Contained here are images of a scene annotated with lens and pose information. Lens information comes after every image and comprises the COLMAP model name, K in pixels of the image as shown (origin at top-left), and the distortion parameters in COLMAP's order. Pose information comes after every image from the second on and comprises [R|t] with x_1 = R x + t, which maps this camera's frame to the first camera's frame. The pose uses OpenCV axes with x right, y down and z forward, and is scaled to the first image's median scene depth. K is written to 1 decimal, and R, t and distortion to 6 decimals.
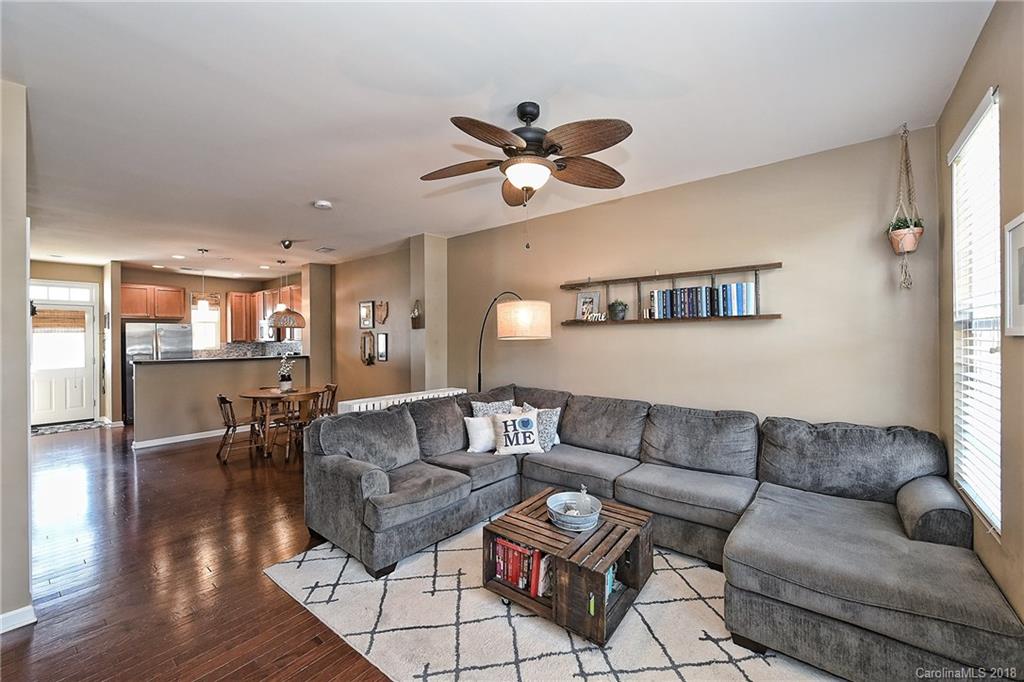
lens RADIAL K [[404.9, 0, 515.8], [0, 404.9, 337.4], [0, 0, 1]] dist [0.000951, -0.000121]
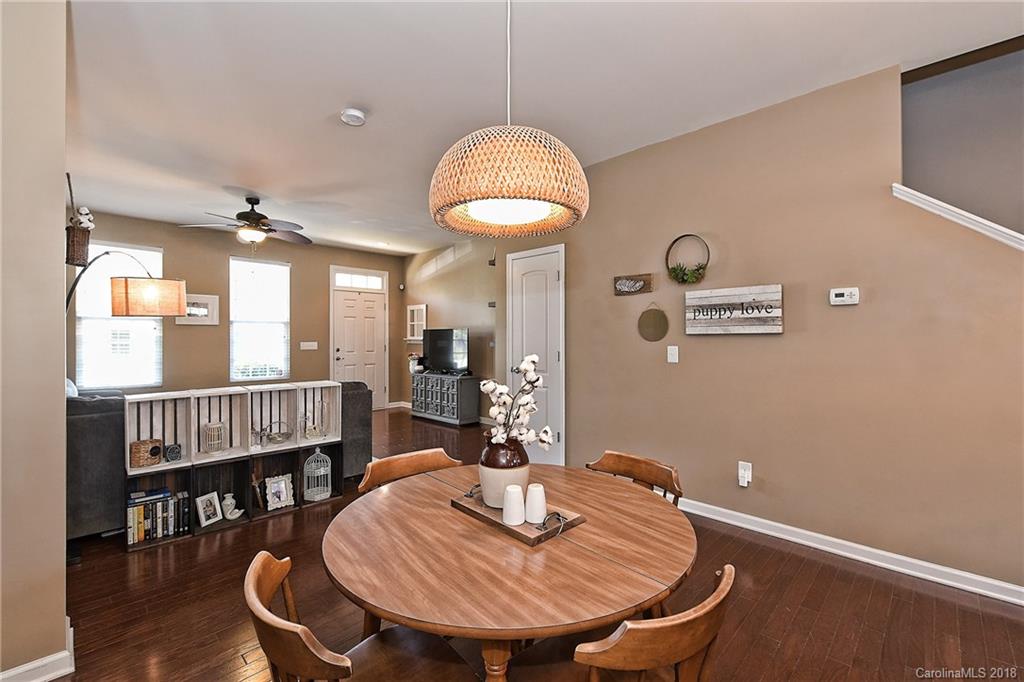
lens RADIAL K [[438.5, 0, 516.2], [0, 438.5, 337.4], [0, 0, 1]] dist [-0.001664, -0.000233]
pose [[-0.994311, 0.007016, 0.106282, -0.480245], [0.006896, 0.999975, -0.001498, 0.029913], [-0.106290, -0.000756, -0.994335, 0.992678]]
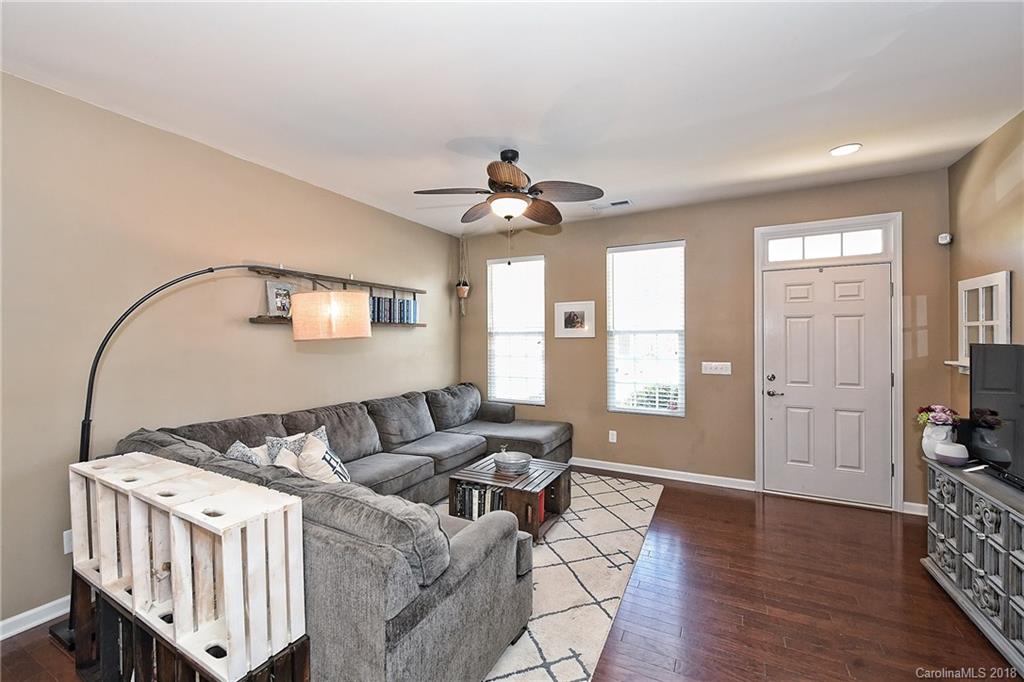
lens RADIAL K [[408.6, 0, 517.0], [0, 408.6, 338.8], [0, 0, 1]] dist [-0.001693, -0.000463]
pose [[-0.189049, 0.004227, 0.981959, -0.413326], [0.006562, 0.999974, -0.003041, 0.002567], [-0.981946, 0.005868, -0.189072, 0.417429]]
